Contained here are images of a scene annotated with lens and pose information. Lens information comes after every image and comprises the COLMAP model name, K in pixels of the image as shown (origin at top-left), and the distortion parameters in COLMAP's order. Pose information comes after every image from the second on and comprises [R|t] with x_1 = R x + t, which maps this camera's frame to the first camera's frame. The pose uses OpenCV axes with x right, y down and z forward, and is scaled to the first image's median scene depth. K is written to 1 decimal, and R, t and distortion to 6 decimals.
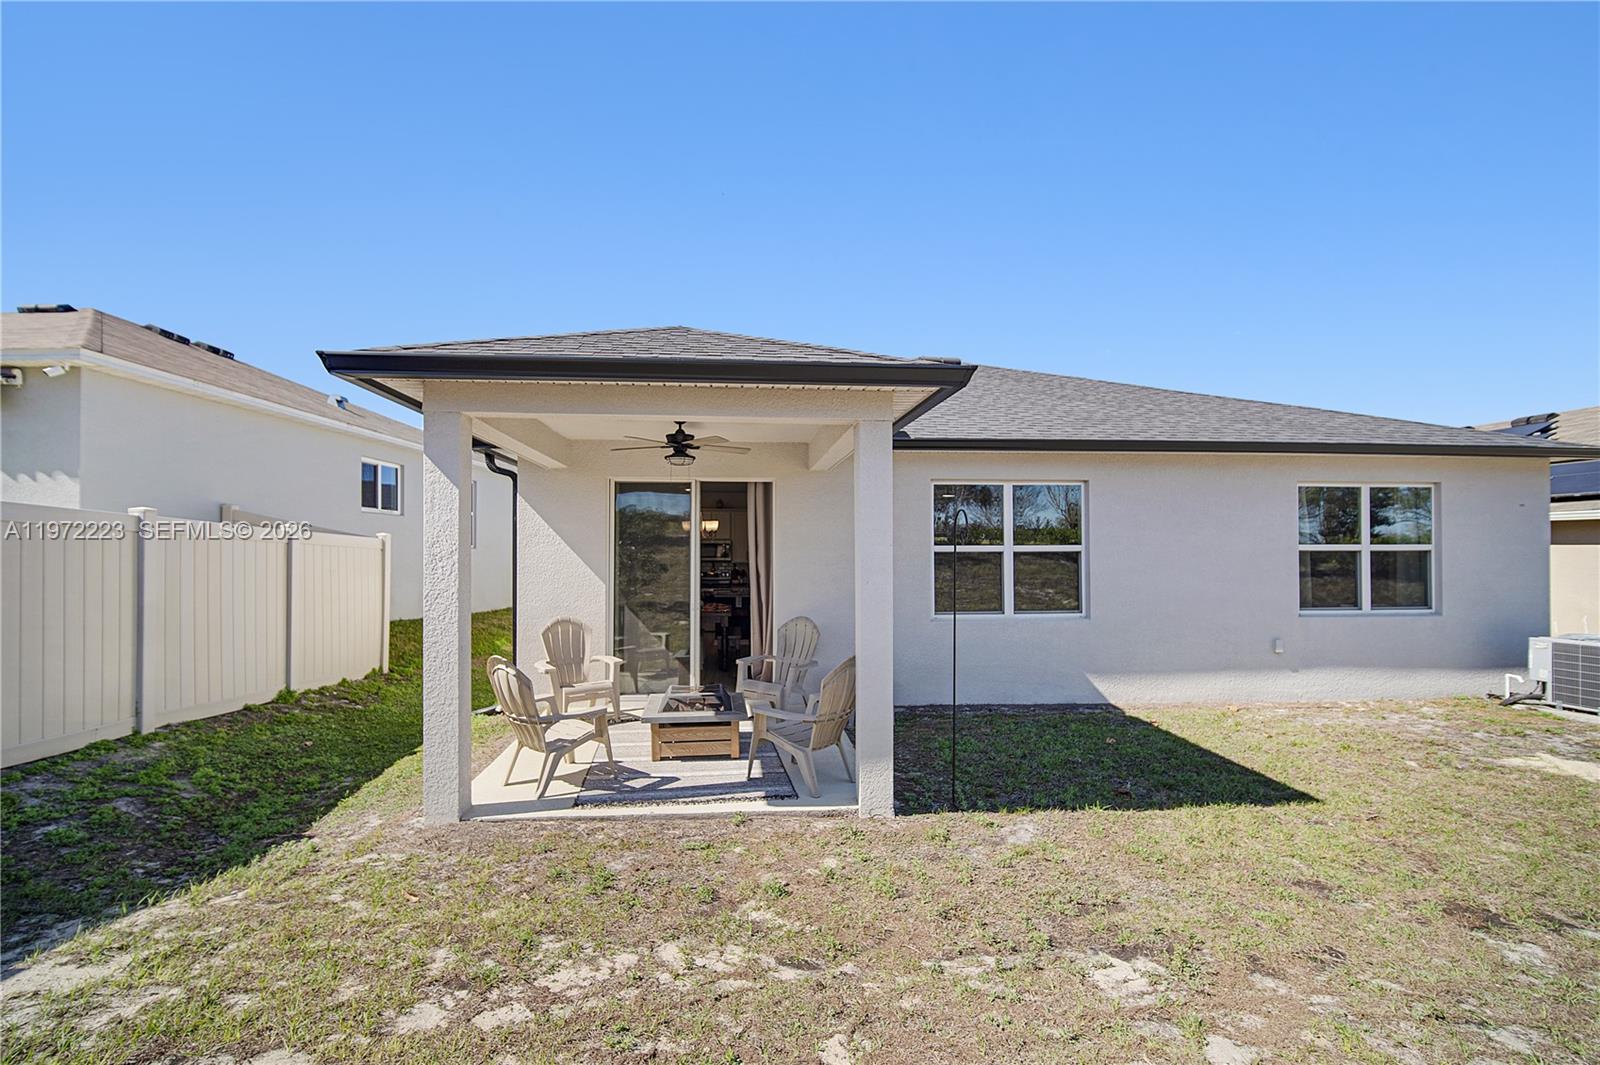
lens RADIAL K [[709.5, 0, 803.5], [0, 709.5, 543.6], [0, 0, 1]] dist [-0.008143, 0.000648]
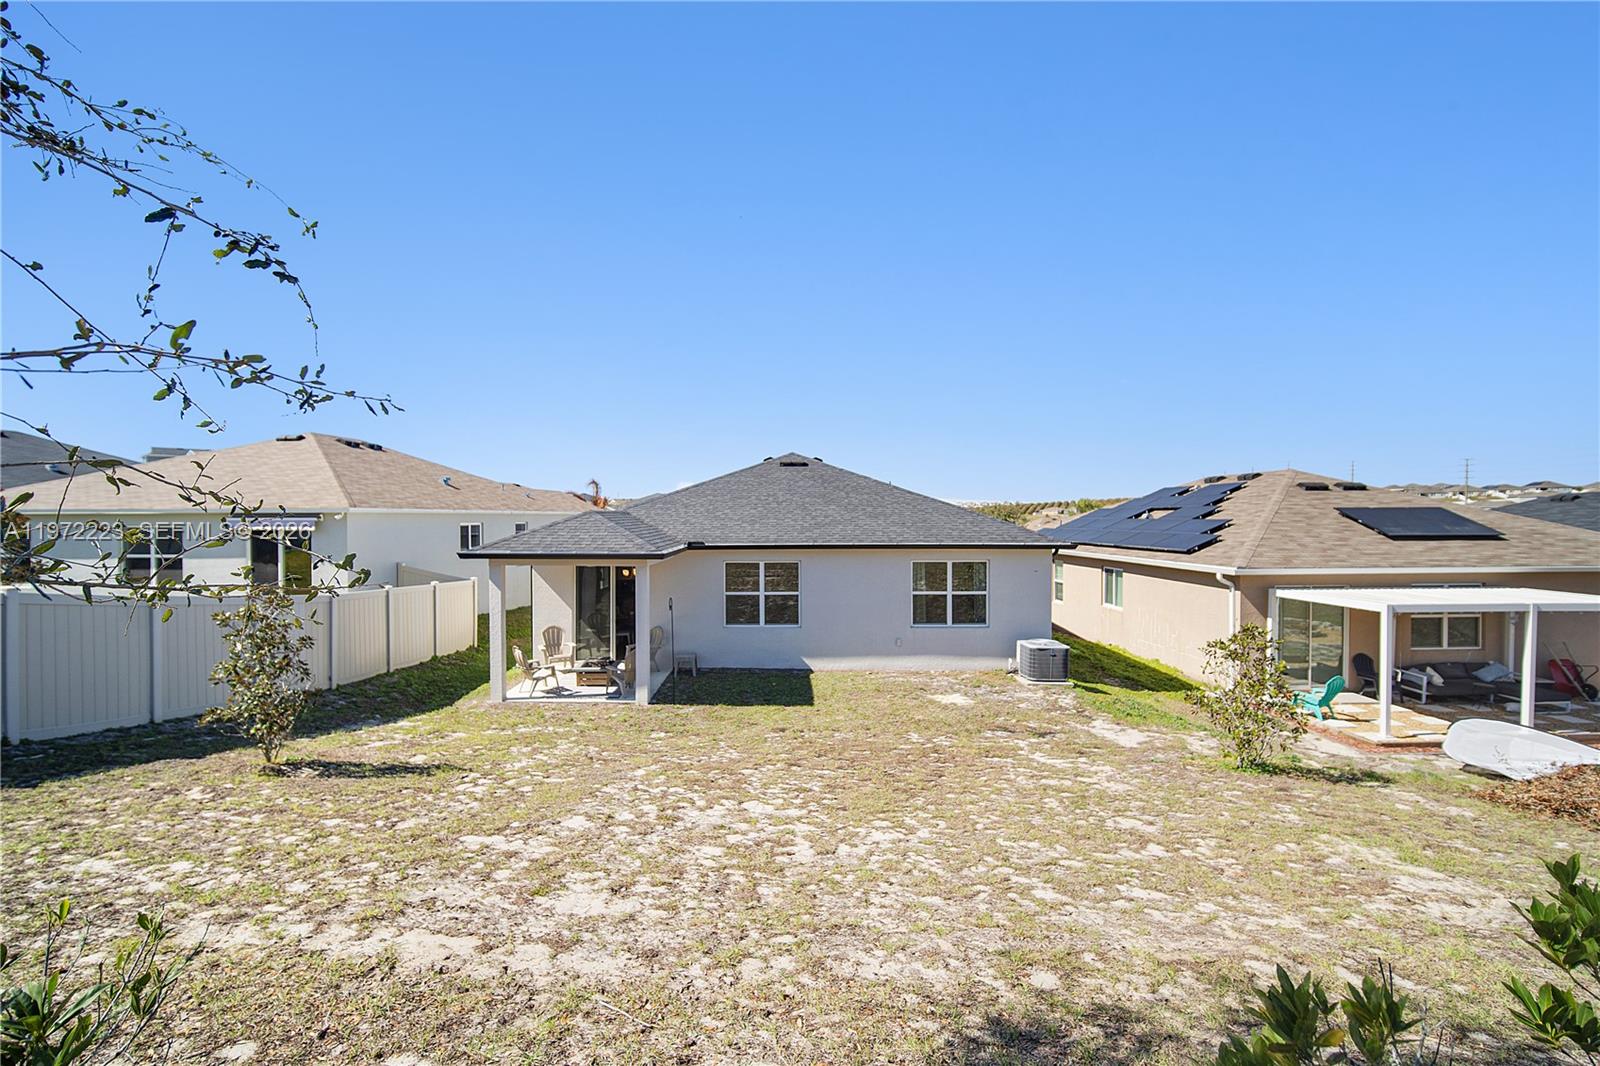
lens RADIAL K [[709.5, 0, 800.1], [0, 709.5, 526.9], [0, 0, 1]] dist [-0.008143, 0.000648]
pose [[0.995488, 0.001025, -0.094878, 0.638684], [0.001141, 0.999740, 0.022768, -0.250803], [0.094877, -0.022773, 0.995229, -1.119887]]
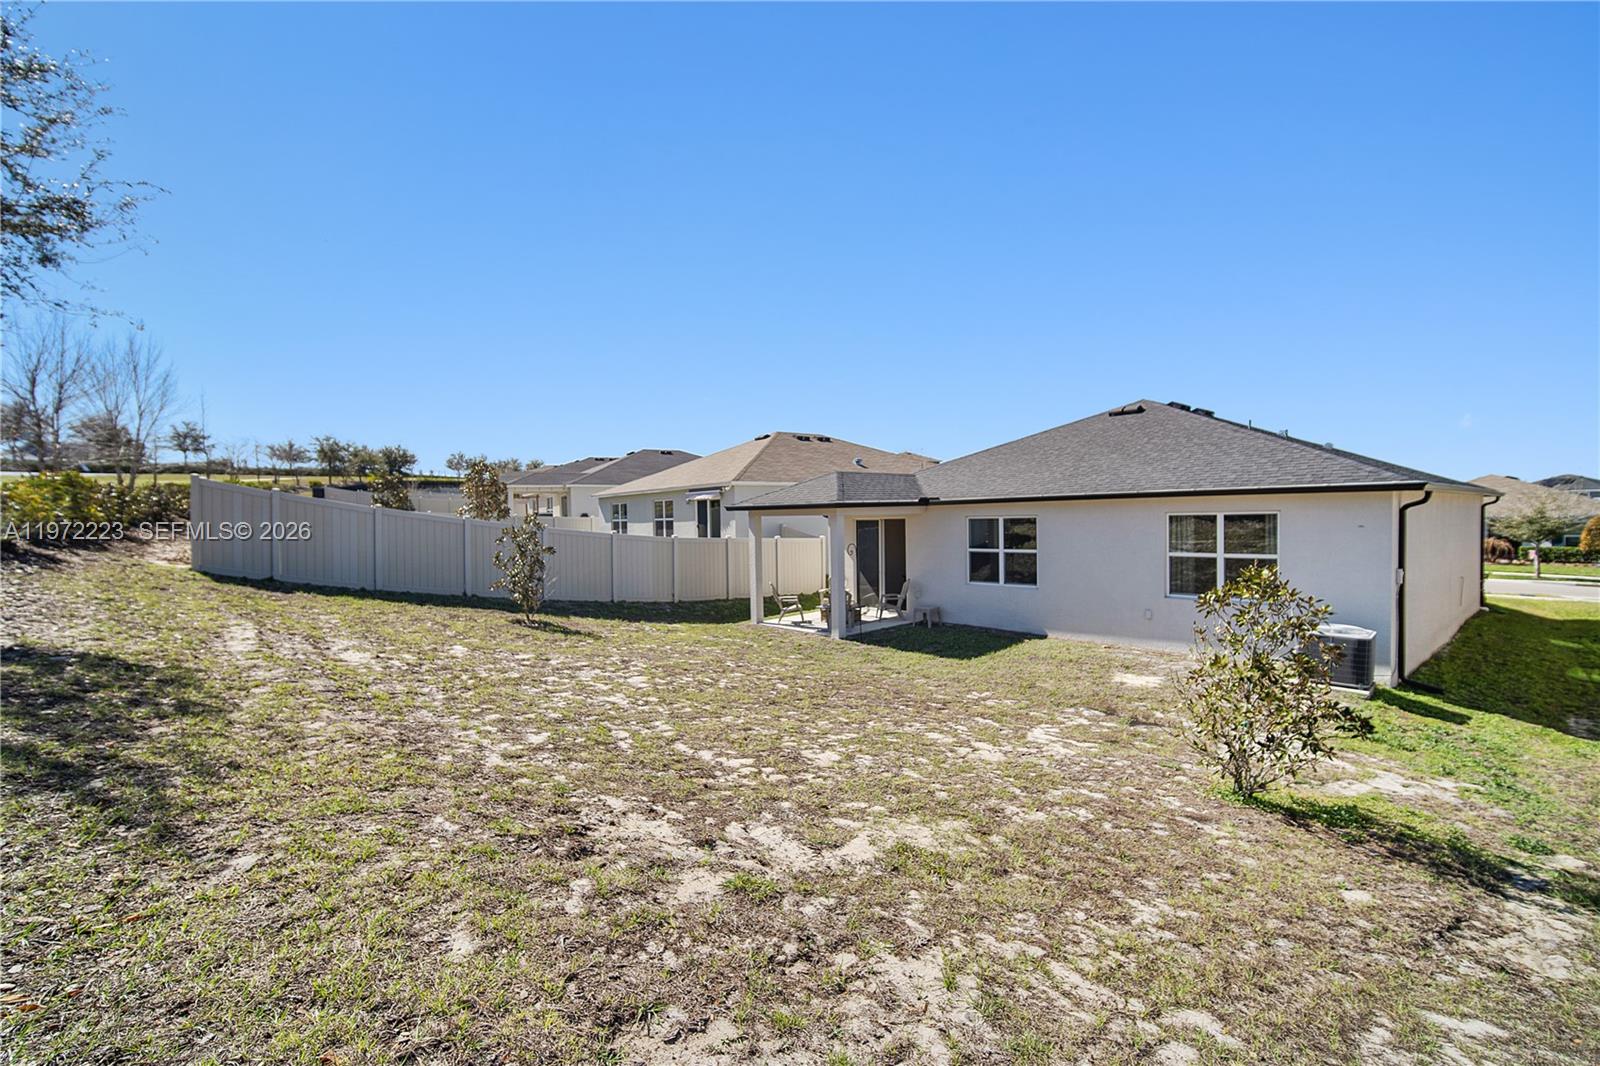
lens RADIAL K [[709.5, 0, 800.6], [0, 709.5, 528.8], [0, 0, 1]] dist [-0.008143, 0.000648]
pose [[0.609411, 0.003096, -0.792849, 1.606622], [0.024503, 0.999441, 0.022737, -0.118780], [0.792476, -0.033283, 0.608994, -0.668699]]
